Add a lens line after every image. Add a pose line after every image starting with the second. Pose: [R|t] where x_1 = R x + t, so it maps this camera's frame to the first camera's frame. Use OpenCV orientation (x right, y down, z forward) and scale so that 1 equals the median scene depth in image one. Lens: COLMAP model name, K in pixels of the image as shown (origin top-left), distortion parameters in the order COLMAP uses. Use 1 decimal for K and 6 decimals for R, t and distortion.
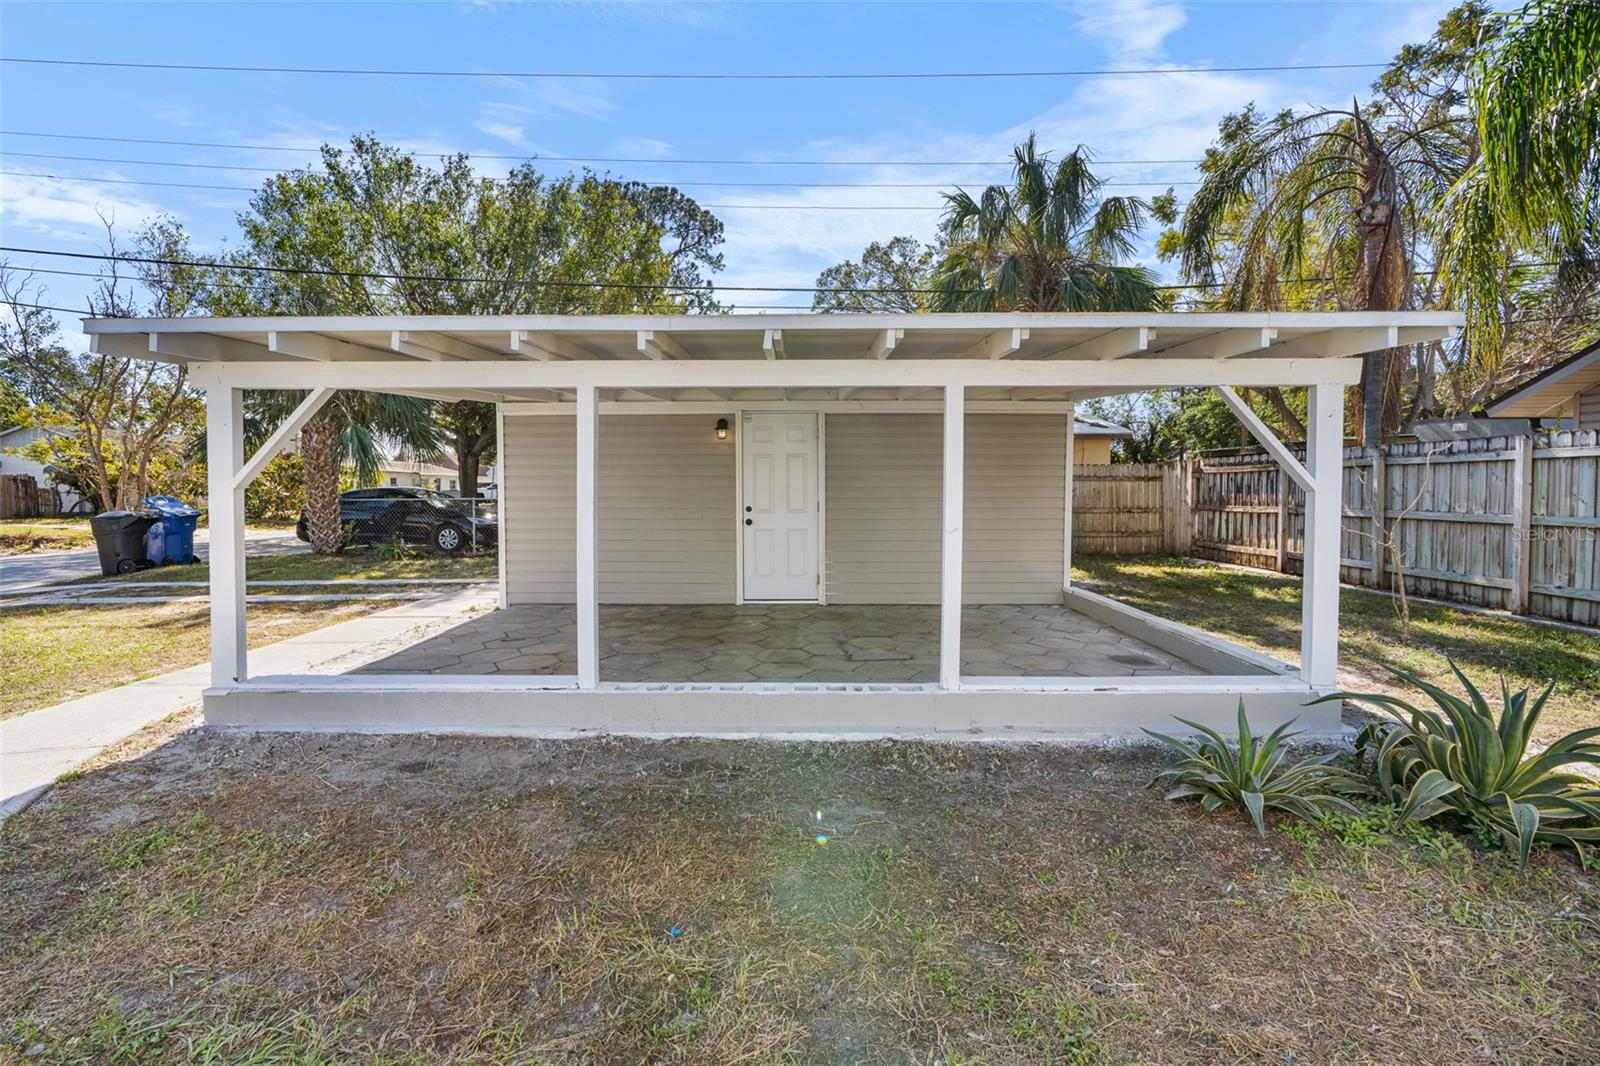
lens RADIAL K [[735.3, 0, 800.0], [0, 735.3, 533.0], [0, 0, 1]] dist [-0.002247, 0.000247]
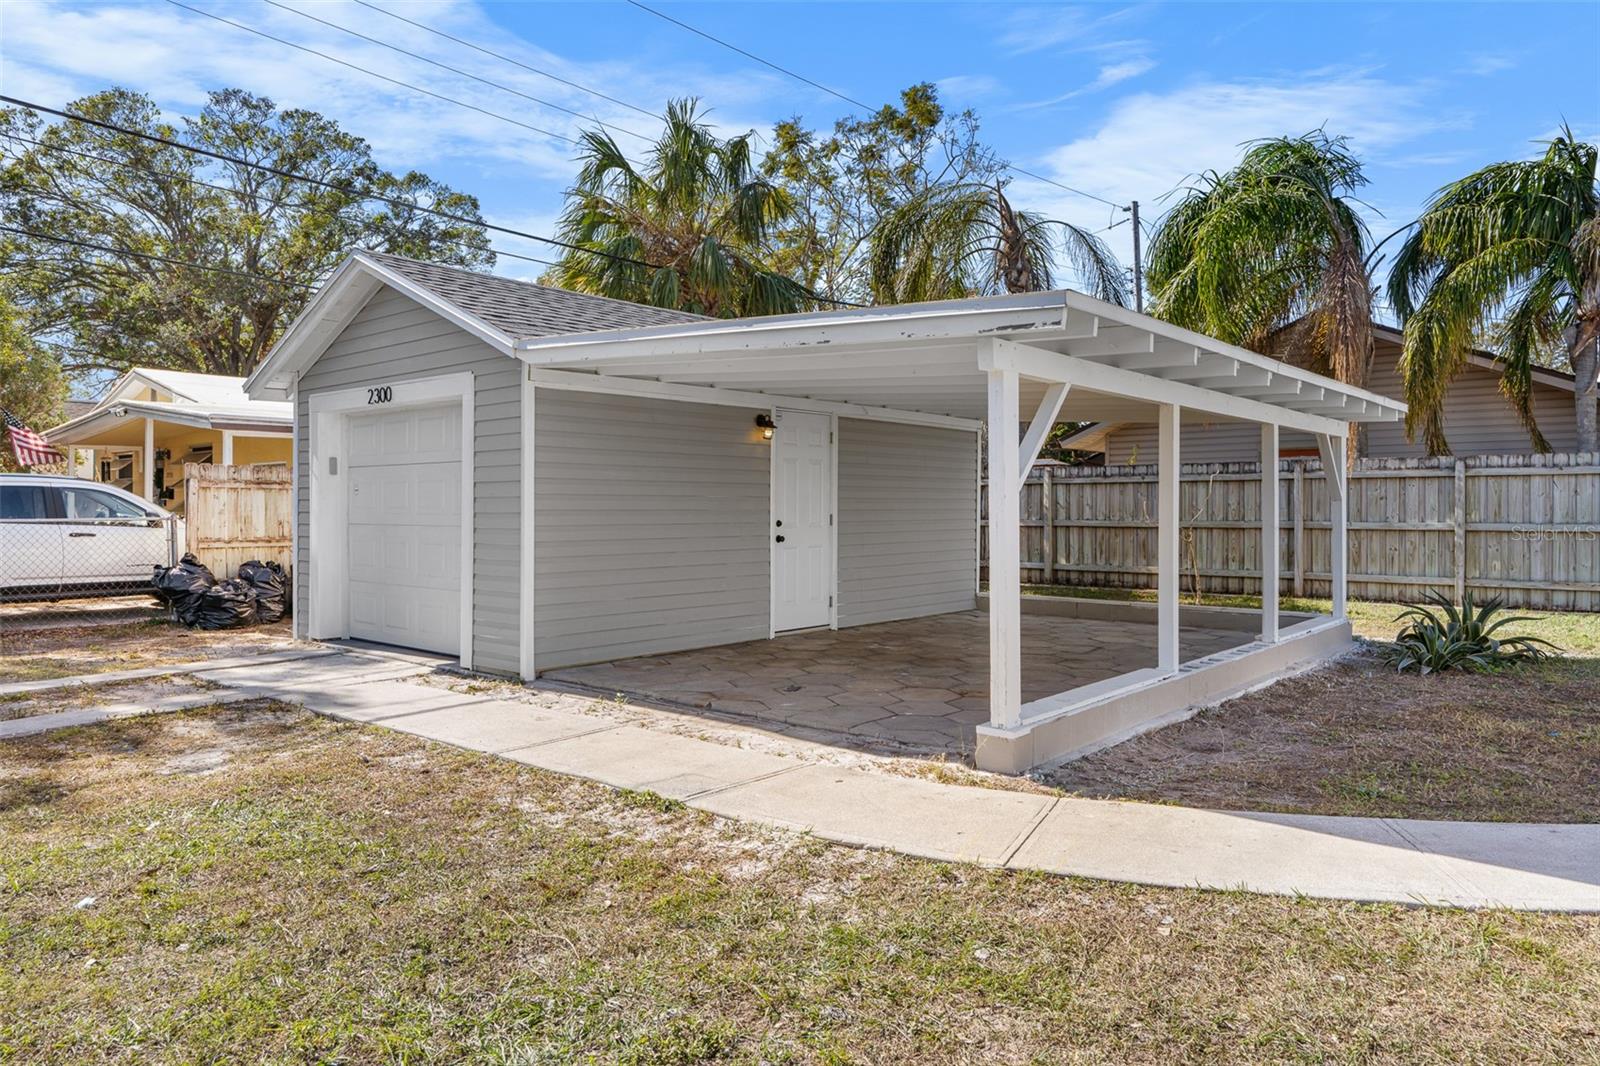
lens RADIAL K [[1039.8, 0, 800.0], [0, 1039.8, 533.0], [0, 0, 1]] dist [0.004235, 0.000697]
pose [[0.653046, -0.018529, 0.757092, -0.940440], [0.046013, 0.998825, -0.015244, -0.002118], [-0.755920, 0.044791, 0.653130, 0.200129]]
